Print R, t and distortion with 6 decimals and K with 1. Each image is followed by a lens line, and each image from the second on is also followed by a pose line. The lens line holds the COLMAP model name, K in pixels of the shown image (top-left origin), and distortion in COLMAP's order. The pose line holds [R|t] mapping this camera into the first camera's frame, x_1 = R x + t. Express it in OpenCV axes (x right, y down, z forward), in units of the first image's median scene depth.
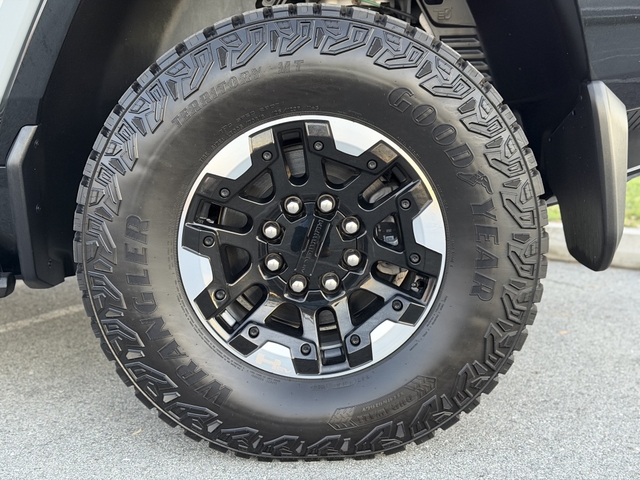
lens RADIAL K [[899.6, 0, 320.0], [0, 899.6, 240.0], [0, 0, 1]] dist [0.143301, -0.099858]
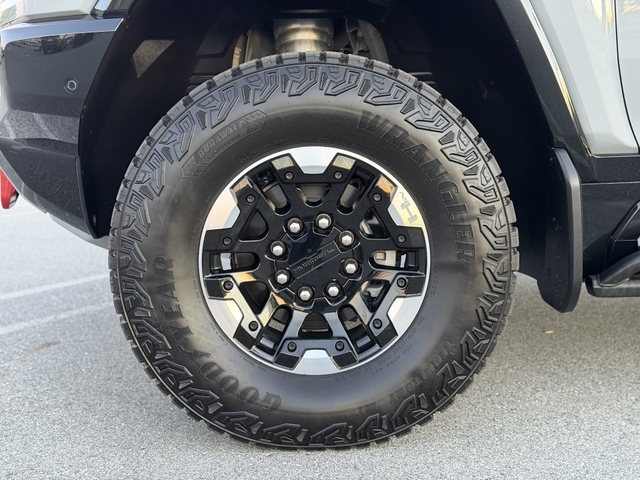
lens RADIAL K [[899.6, 0, 320.0], [0, 899.6, 240.0], [0, 0, 1]] dist [0.143301, -0.099858]
pose [[0.998972, -0.005381, 0.045022, -1.929604], [0.006807, 0.999478, -0.031567, 0.046130], [-0.044828, 0.031841, 0.998487, -0.122721]]
